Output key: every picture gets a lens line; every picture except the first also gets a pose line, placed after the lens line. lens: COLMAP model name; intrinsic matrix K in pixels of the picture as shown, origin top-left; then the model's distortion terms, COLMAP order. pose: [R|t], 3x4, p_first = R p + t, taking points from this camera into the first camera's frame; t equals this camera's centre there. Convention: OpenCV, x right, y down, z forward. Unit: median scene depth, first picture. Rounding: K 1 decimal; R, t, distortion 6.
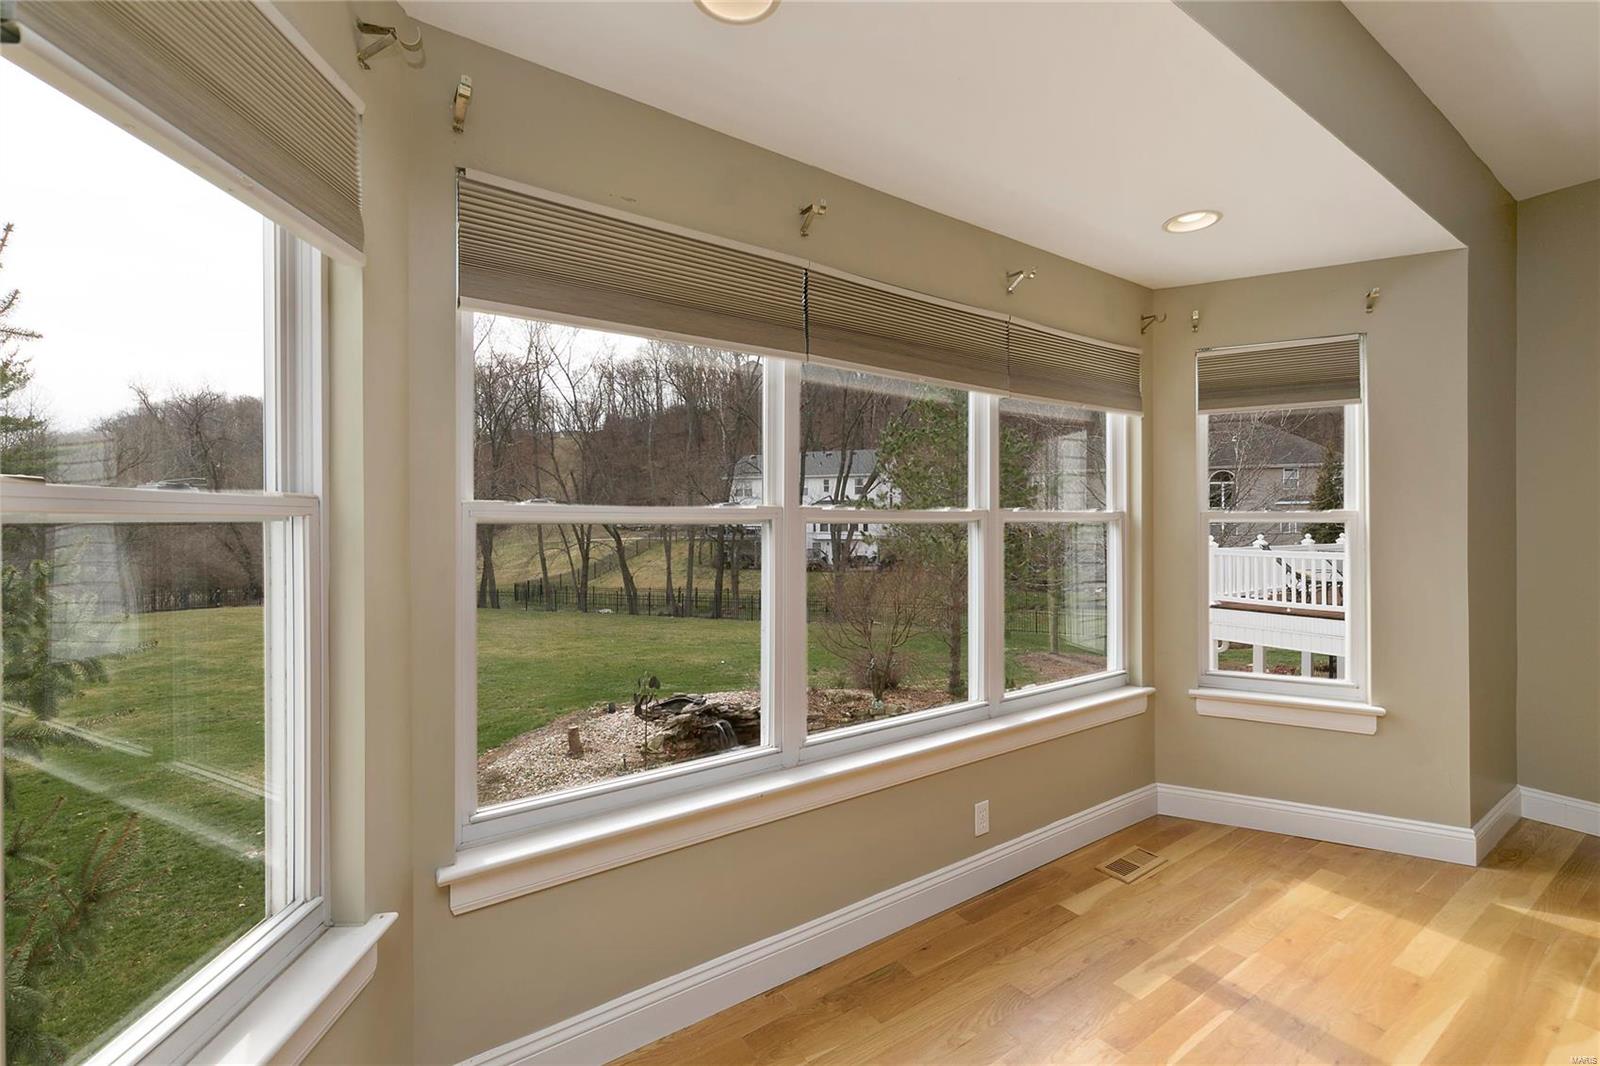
lens RADIAL K [[681.8, 0, 800.0], [0, 681.8, 533.0], [0, 0, 1]] dist [0.008495, 0.000129]
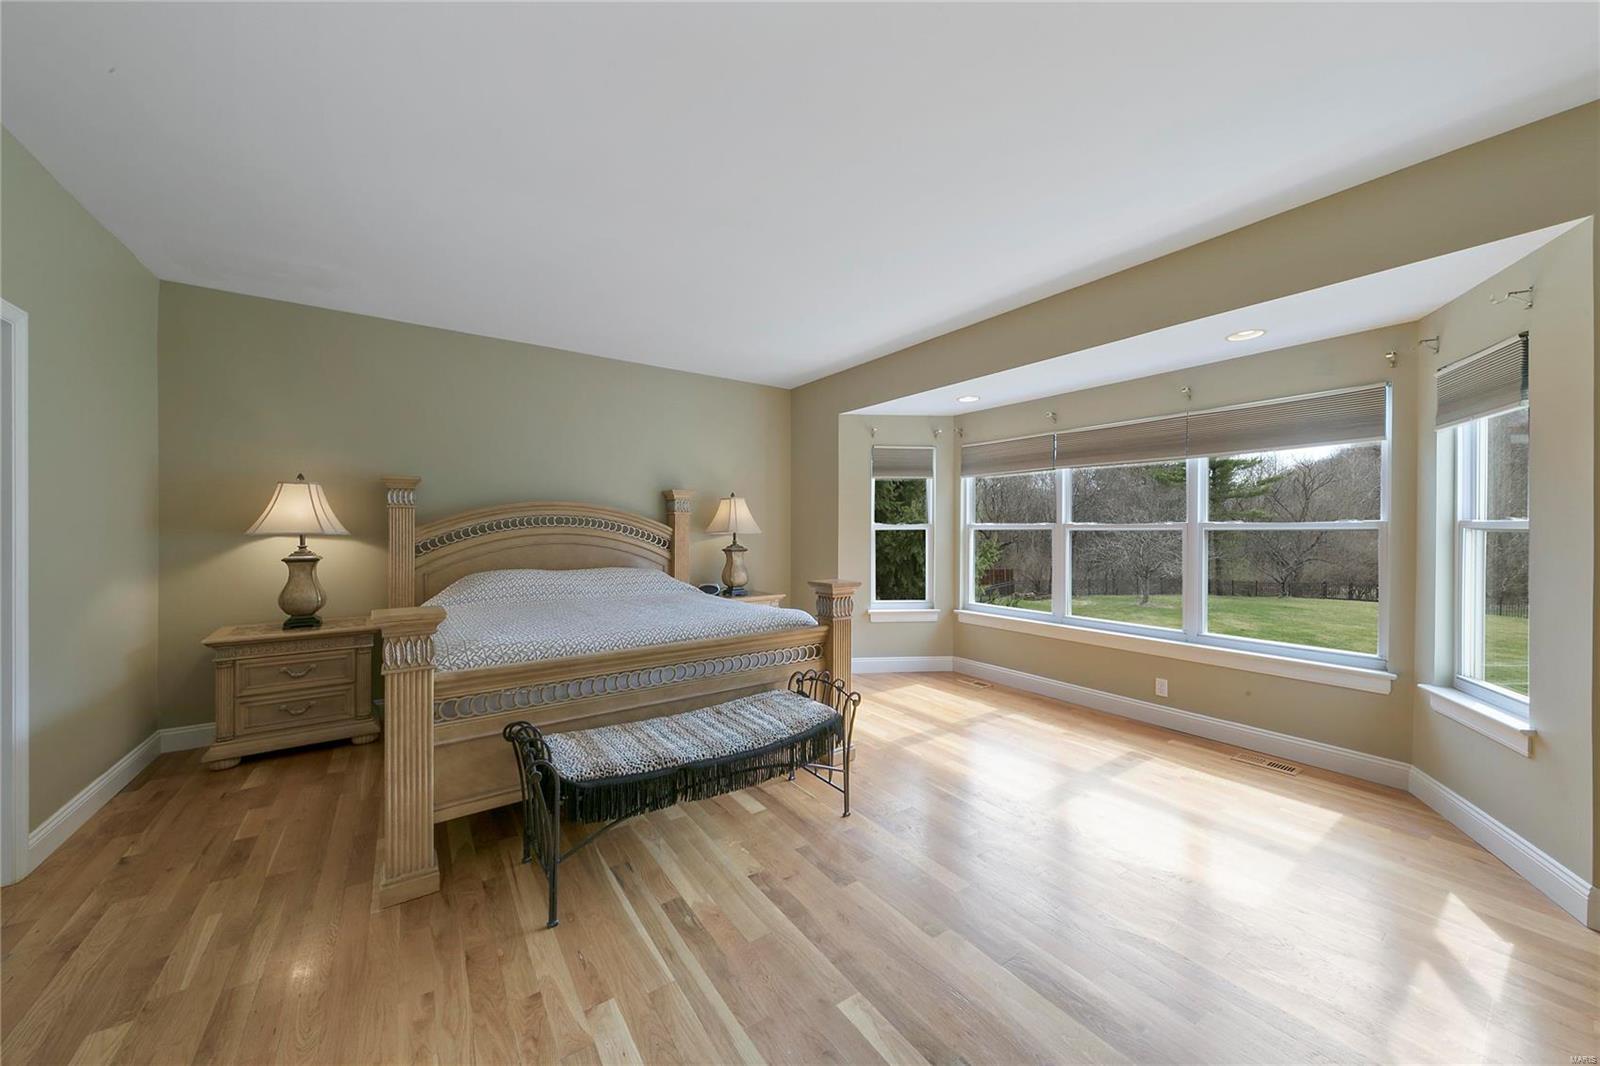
lens RADIAL K [[580.1, 0, 800.0], [0, 580.1, 533.0], [0, 0, 1]] dist [0.000321, 0.000051]
pose [[-0.005153, 0.007675, -0.999957, 1.677323], [-0.014943, 0.999858, 0.007751, -0.004851], [0.999875, 0.014982, -0.005038, 0.006060]]
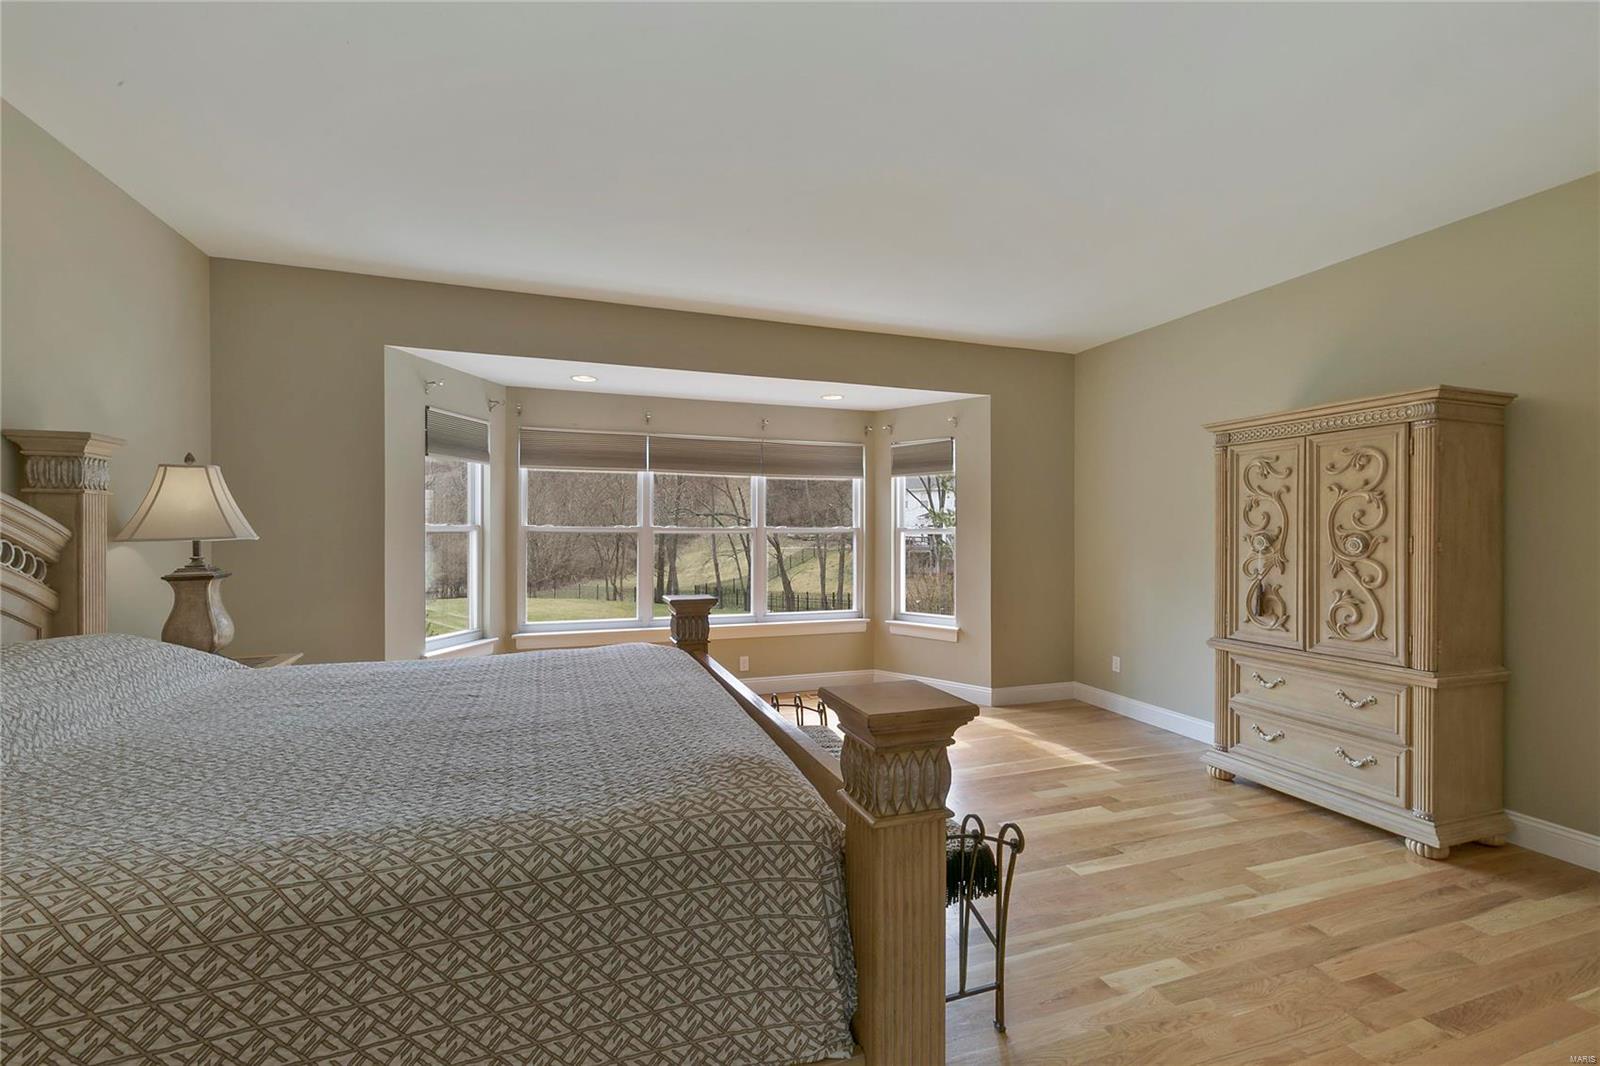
lens RADIAL K [[681.8, 0, 800.0], [0, 681.8, 533.0], [0, 0, 1]] dist [0.008495, 0.000129]
pose [[0.964389, 0.005048, -0.264438, 0.938528], [-0.009537, 0.999831, -0.015692, 0.017010], [0.264314, 0.017655, 0.964275, -1.028835]]
